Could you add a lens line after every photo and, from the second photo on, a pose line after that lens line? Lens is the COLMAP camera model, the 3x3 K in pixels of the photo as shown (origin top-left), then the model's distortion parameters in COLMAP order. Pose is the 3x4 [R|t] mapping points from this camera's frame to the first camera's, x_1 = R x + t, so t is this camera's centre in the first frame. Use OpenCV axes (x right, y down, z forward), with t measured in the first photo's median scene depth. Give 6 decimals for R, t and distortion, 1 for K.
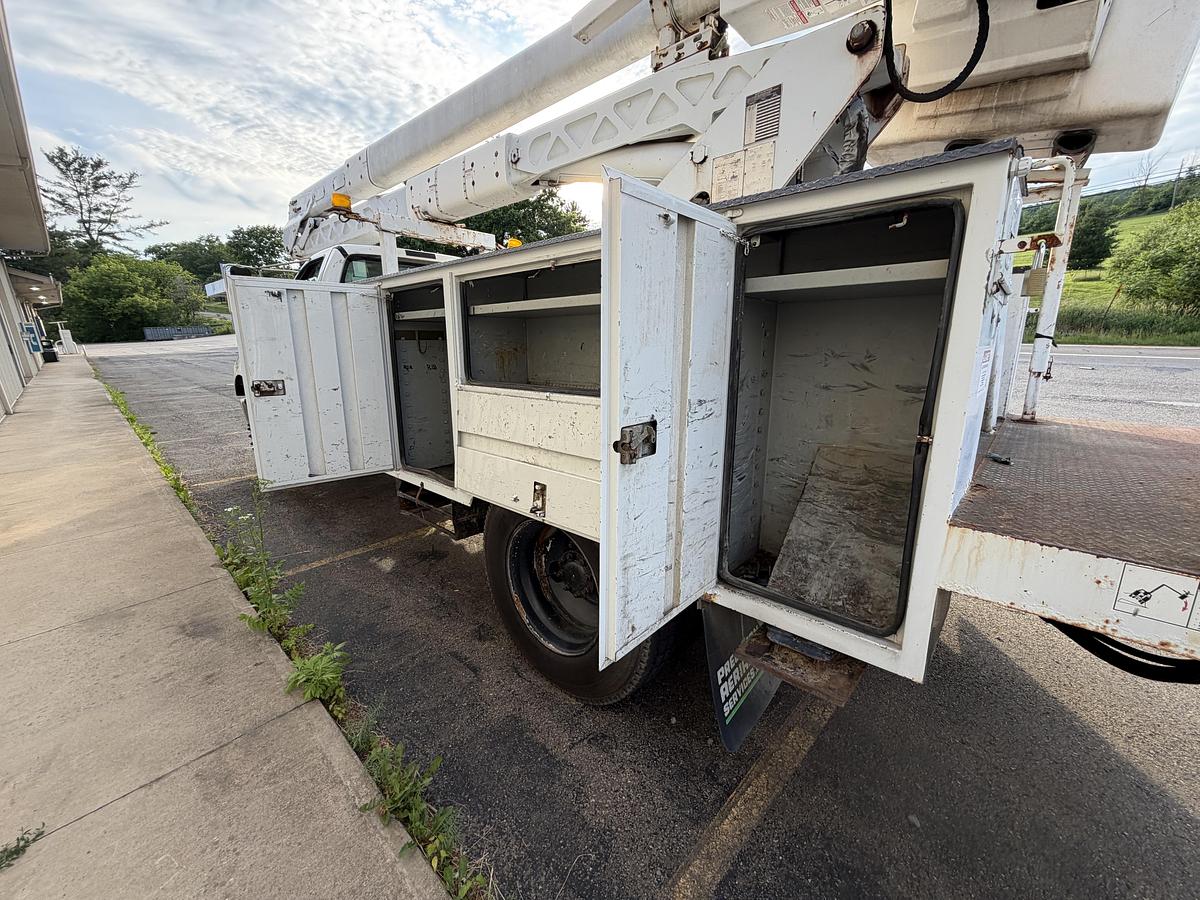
lens RADIAL K [[476.7, 0, 596.1], [0, 476.7, 451.3], [0, 0, 1]] dist [-0.000518, 0.000370]
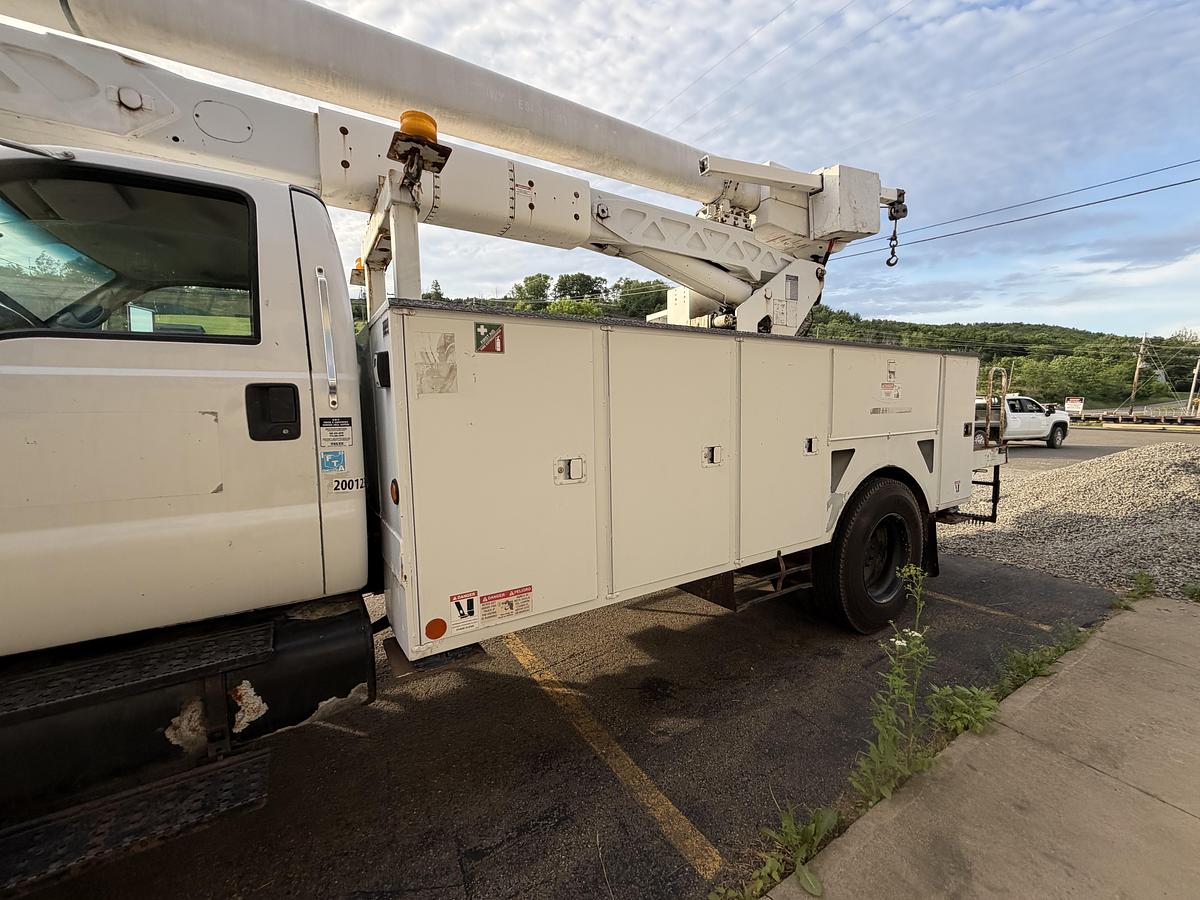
lens RADIAL K [[476.7, 0, 596.1], [0, 476.7, 451.3], [0, 0, 1]] dist [-0.000518, 0.000370]
pose [[0.266773, -0.095471, 0.959019, -0.215209], [0.229837, 0.972673, 0.032896, -0.038399], [-0.935952, 0.211642, 0.281426, 0.164807]]
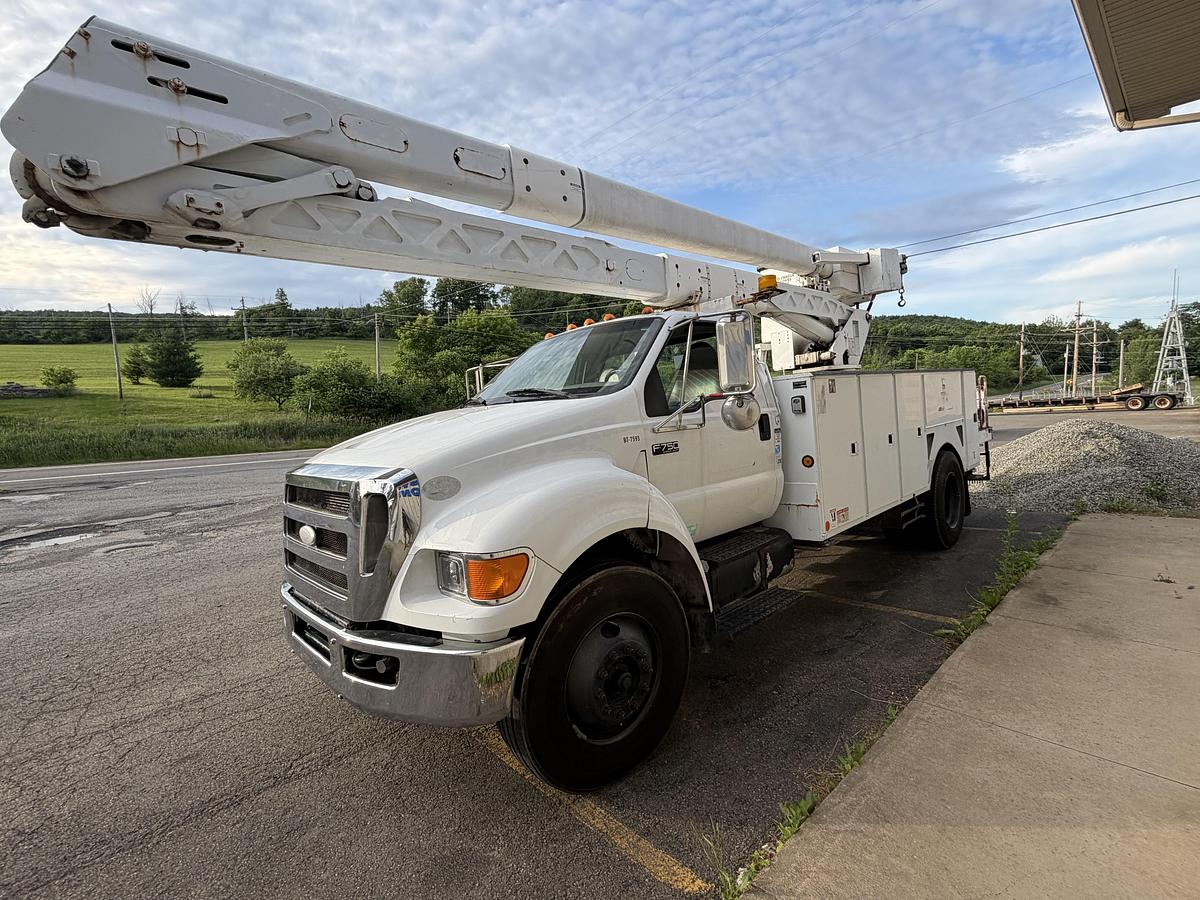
lens RADIAL K [[556.8, 0, 596.8], [0, 556.8, 453.4], [0, 0, 1]] dist [0.000469, 0.000133]
pose [[0.073742, -0.067520, 0.994989, -0.370276], [0.306643, 0.950906, 0.041802, -0.075745], [-0.948964, 0.302024, 0.090827, 0.288983]]
